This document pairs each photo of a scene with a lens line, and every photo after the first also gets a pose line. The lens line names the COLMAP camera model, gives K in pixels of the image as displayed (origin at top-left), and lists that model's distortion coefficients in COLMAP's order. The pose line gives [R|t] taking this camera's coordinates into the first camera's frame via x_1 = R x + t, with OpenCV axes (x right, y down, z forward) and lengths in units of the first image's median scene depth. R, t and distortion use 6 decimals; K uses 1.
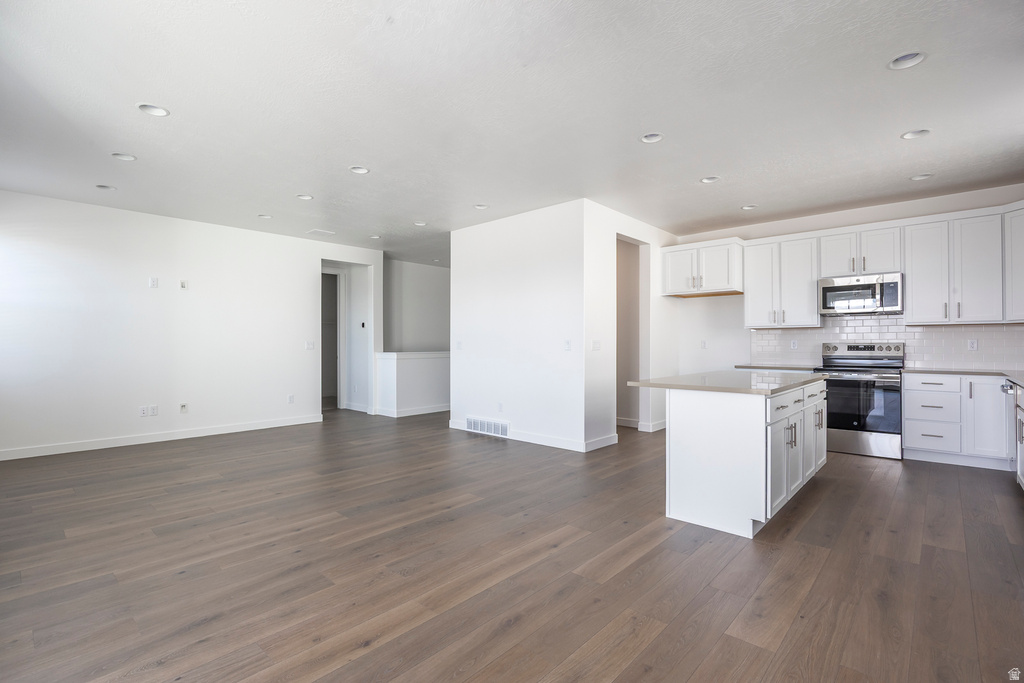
lens RADIAL K [[472.7, 0, 510.9], [0, 472.7, 339.8], [0, 0, 1]] dist [-0.018294, -0.000895]
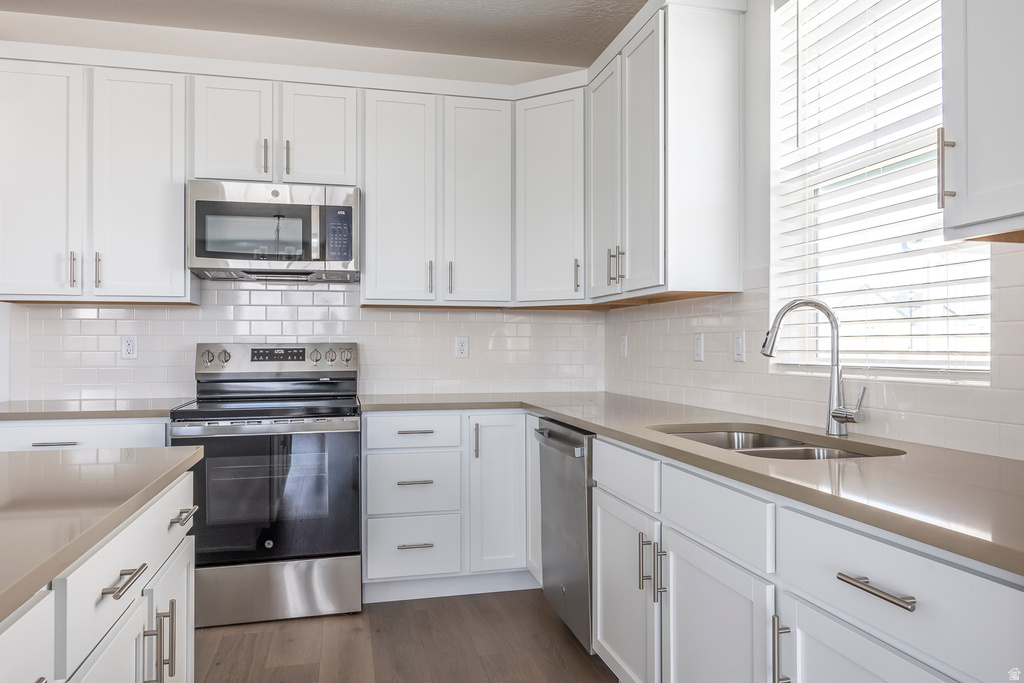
lens RADIAL K [[718.5, 0, 507.7], [0, 718.5, 336.9], [0, 0, 1]] dist [0.011316, 0.000759]
pose [[0.558784, 0.009359, 0.829260, 0.334386], [-0.007102, 0.999954, -0.006500, 0.004247], [-0.829283, -0.002257, 0.558825, 0.479997]]
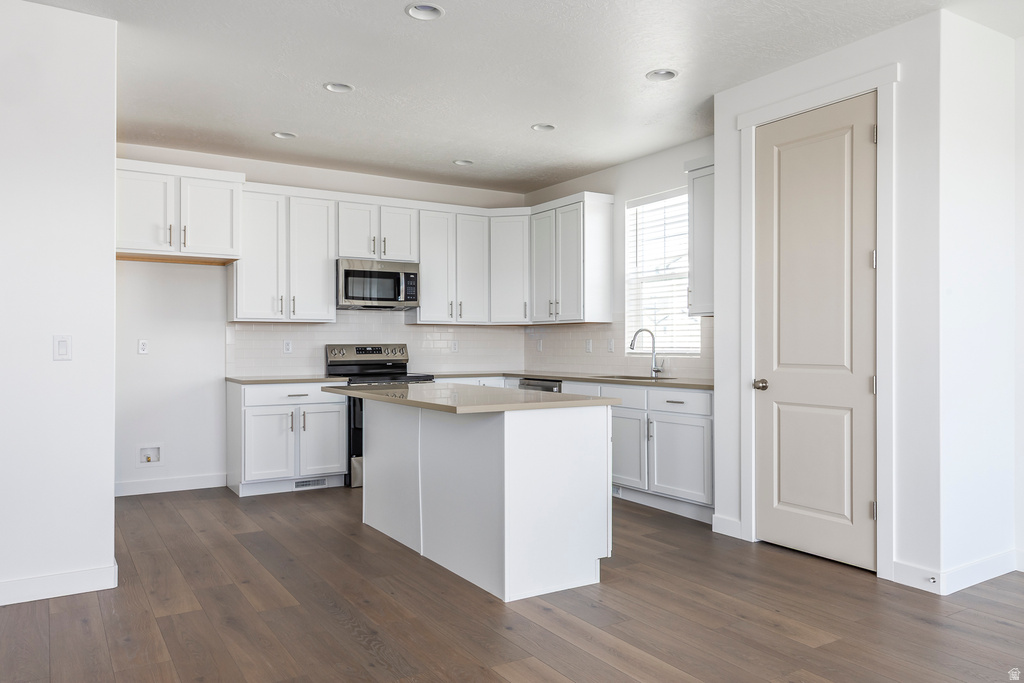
lens RADIAL K [[760.8, 0, 513.4], [0, 760.8, 340.5], [0, 0, 1]] dist [0.031679, -0.015777]
pose [[0.258447, 0.005558, 0.966009, -0.467404], [-0.007048, 0.999968, -0.003867, 0.003892], [-0.966000, -0.005809, 0.258478, 0.456208]]
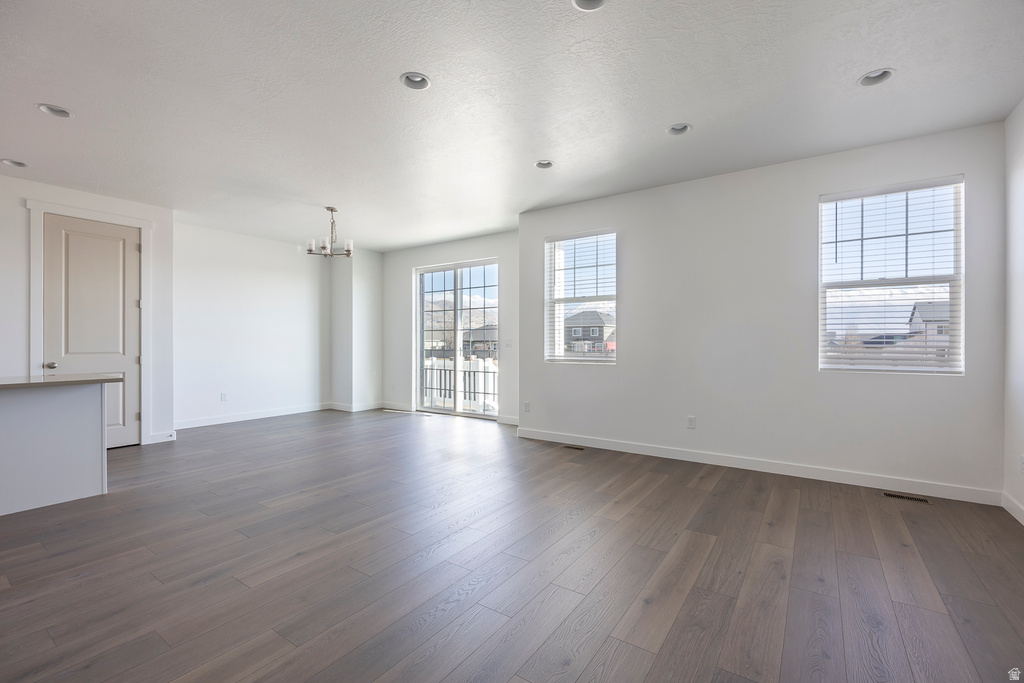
lens RADIAL K [[437.5, 0, 519.8], [0, 437.5, 343.5], [0, 0, 1]] dist [-0.003901, -0.000217]
pose [[-0.987875, 0.001724, -0.155244, -0.320058], [0.002514, 0.999985, -0.004896, 0.012658], [0.155233, -0.005227, -0.987864, 1.406600]]
